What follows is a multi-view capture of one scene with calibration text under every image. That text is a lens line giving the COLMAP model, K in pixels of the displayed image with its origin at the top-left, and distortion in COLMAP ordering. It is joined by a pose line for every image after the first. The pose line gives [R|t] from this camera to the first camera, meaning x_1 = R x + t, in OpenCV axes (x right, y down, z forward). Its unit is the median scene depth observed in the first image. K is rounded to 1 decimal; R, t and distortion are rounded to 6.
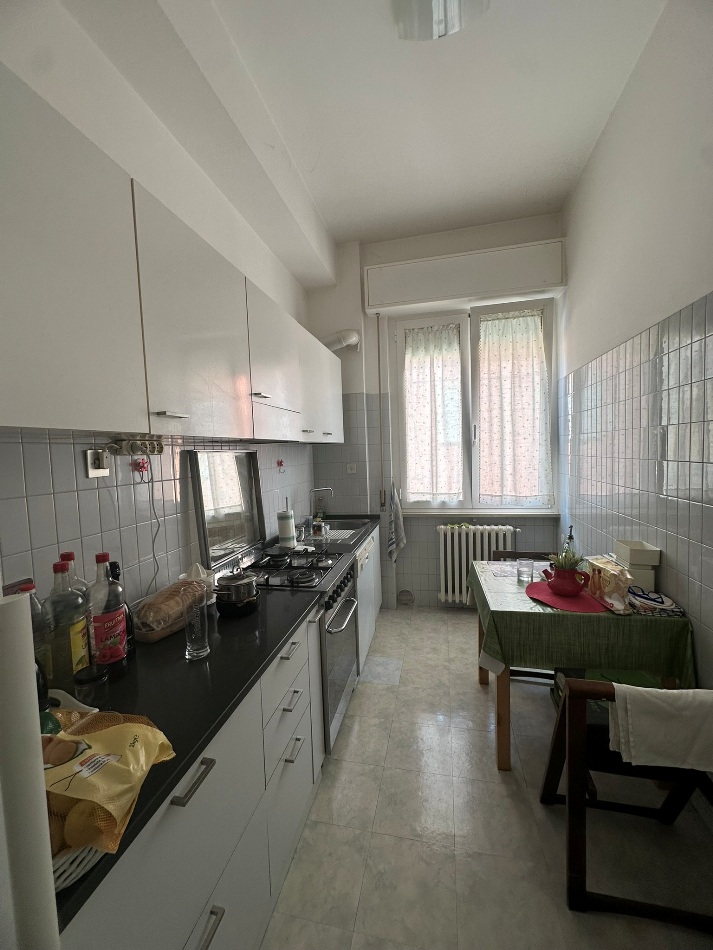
lens RADIAL K [[382.8, 0, 356.6], [0, 382.8, 474.4], [0, 0, 1]] dist [-0.004071, 0.000913]
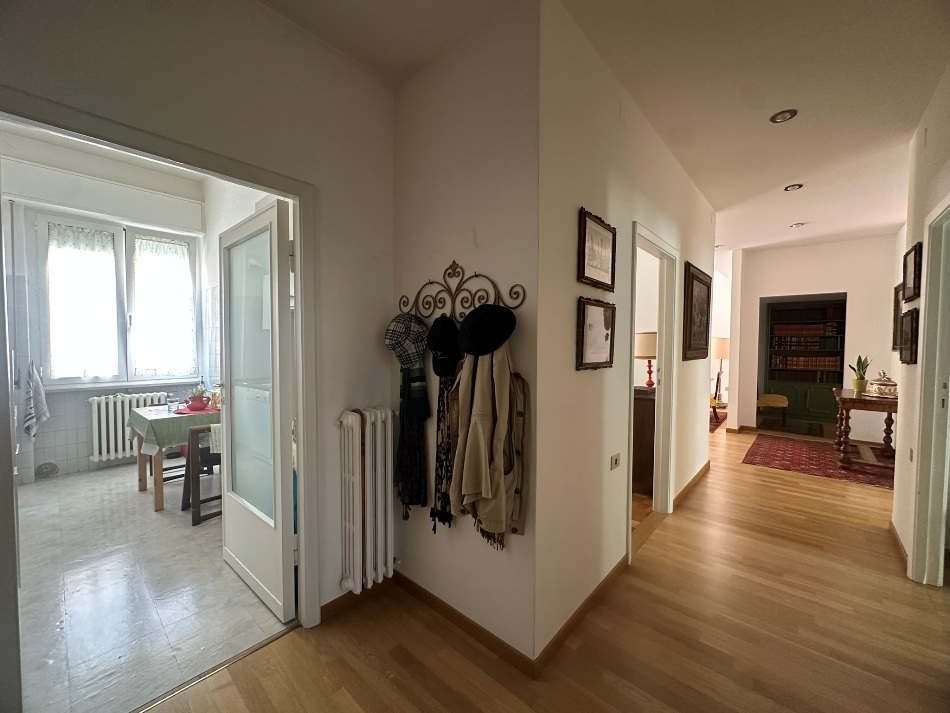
lens RADIAL K [[382.8, 0, 477.7], [0, 382.8, 359.5], [0, 0, 1]] dist [-0.004071, 0.000913]
pose [[0.488624, 0.005414, 0.872478, -0.231775], [0.028593, 0.999344, -0.022215, 0.078654], [-0.872026, 0.035802, 0.488148, -0.620474]]
